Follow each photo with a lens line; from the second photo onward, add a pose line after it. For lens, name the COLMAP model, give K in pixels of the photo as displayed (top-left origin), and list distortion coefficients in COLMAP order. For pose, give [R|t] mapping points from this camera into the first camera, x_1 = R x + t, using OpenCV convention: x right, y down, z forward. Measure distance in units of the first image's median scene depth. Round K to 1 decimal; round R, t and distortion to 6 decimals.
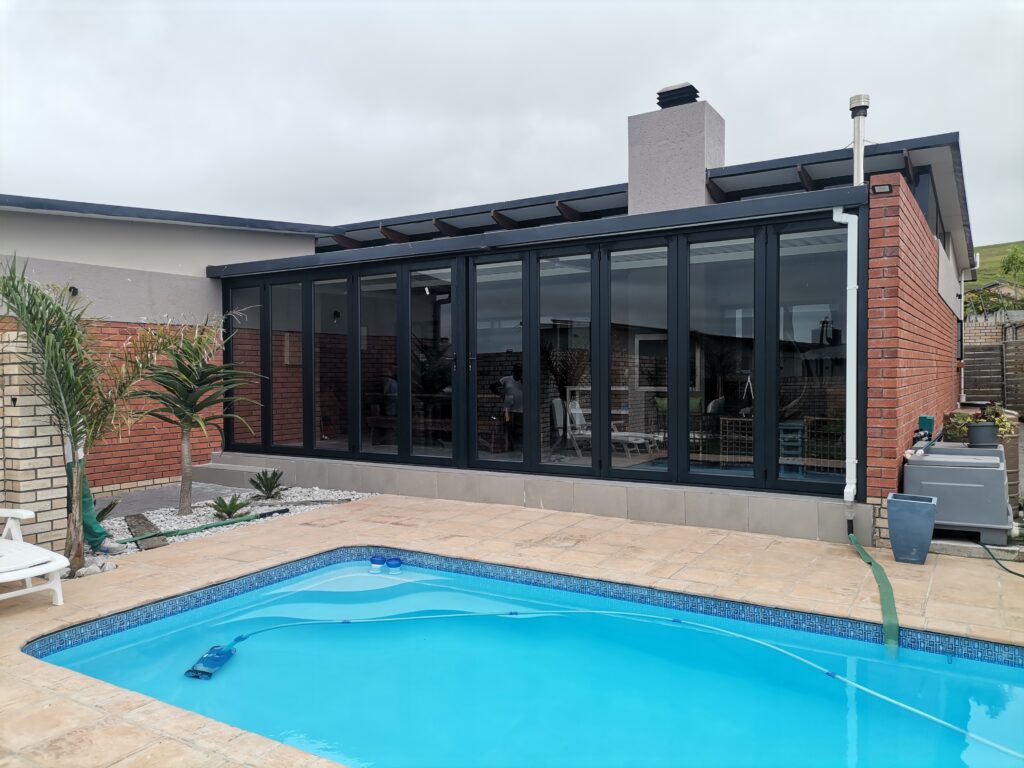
lens RADIAL K [[779.2, 0, 507.7], [0, 779.2, 387.1], [0, 0, 1]] dist [0.022948, -0.006351]
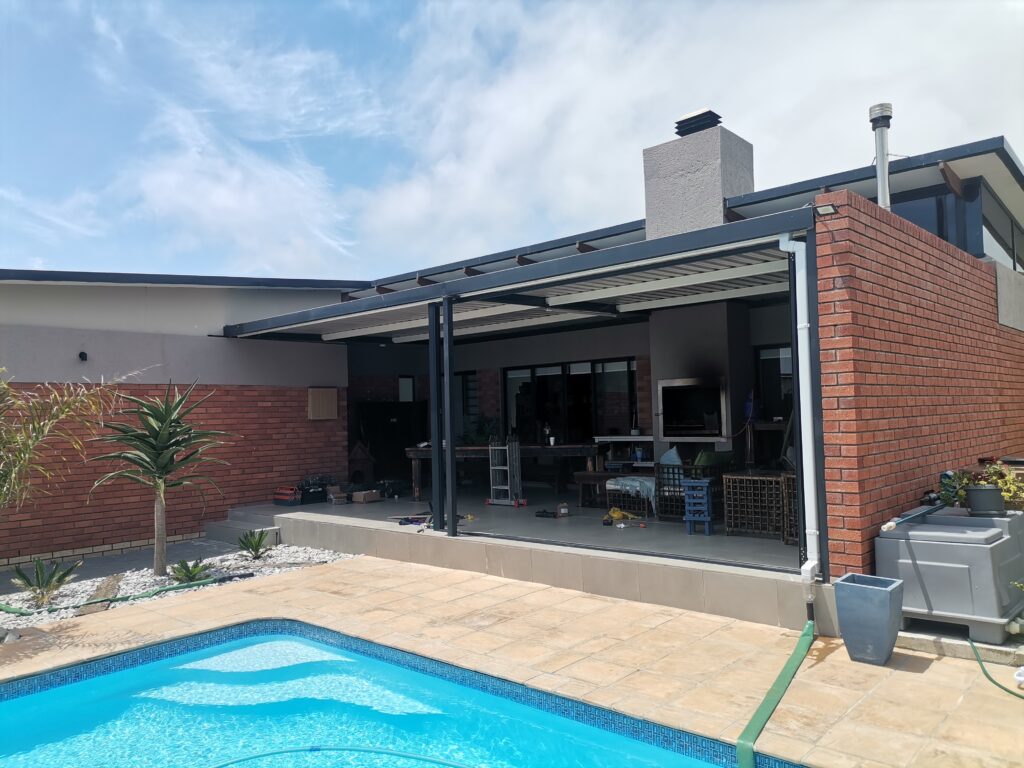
lens RADIAL K [[779.2, 0, 507.7], [0, 779.2, 387.1], [0, 0, 1]] dist [0.022948, -0.006351]
pose [[0.983356, -0.027063, -0.179665, 0.234235], [0.017302, 0.998299, -0.055672, -0.016672], [0.180866, 0.051636, 0.982151, 0.093891]]
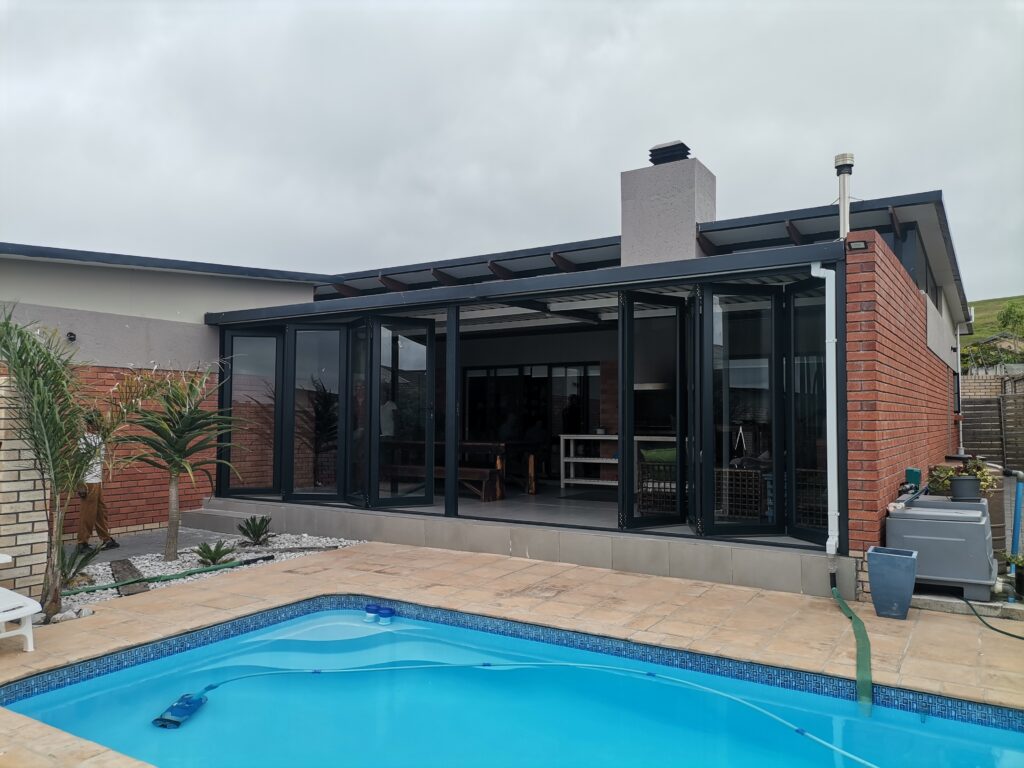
lens RADIAL K [[779.1, 0, 509.9], [0, 779.1, 386.1], [0, 0, 1]] dist [0.024398, -0.004776]
pose [[0.999928, 0.009731, -0.007009, 0.027593], [-0.010150, 0.997993, -0.062509, -0.000927], [0.006387, 0.062576, 0.998020, -0.007725]]
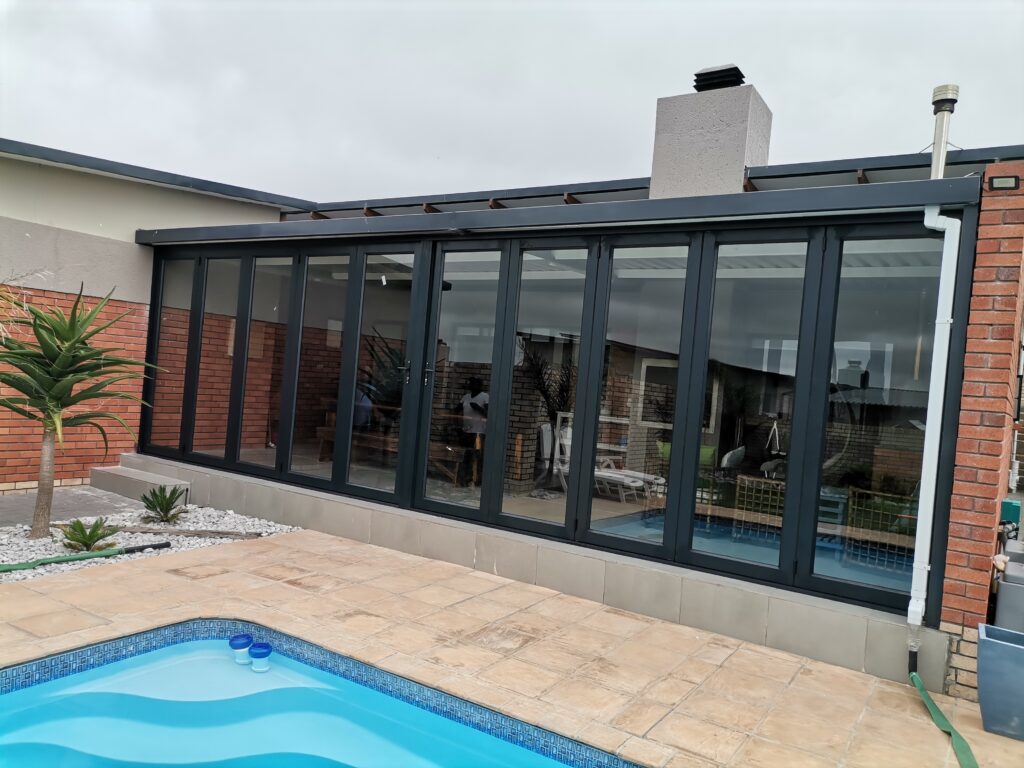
lens RADIAL K [[777.4, 0, 514.6], [0, 777.4, 388.4], [0, 0, 1]] dist [0.026122, -0.006196]
pose [[0.995835, 0.090518, -0.010899, 0.058156], [-0.090628, 0.995833, -0.010111, -0.021248], [0.009938, 0.011057, 0.999889, 0.248767]]
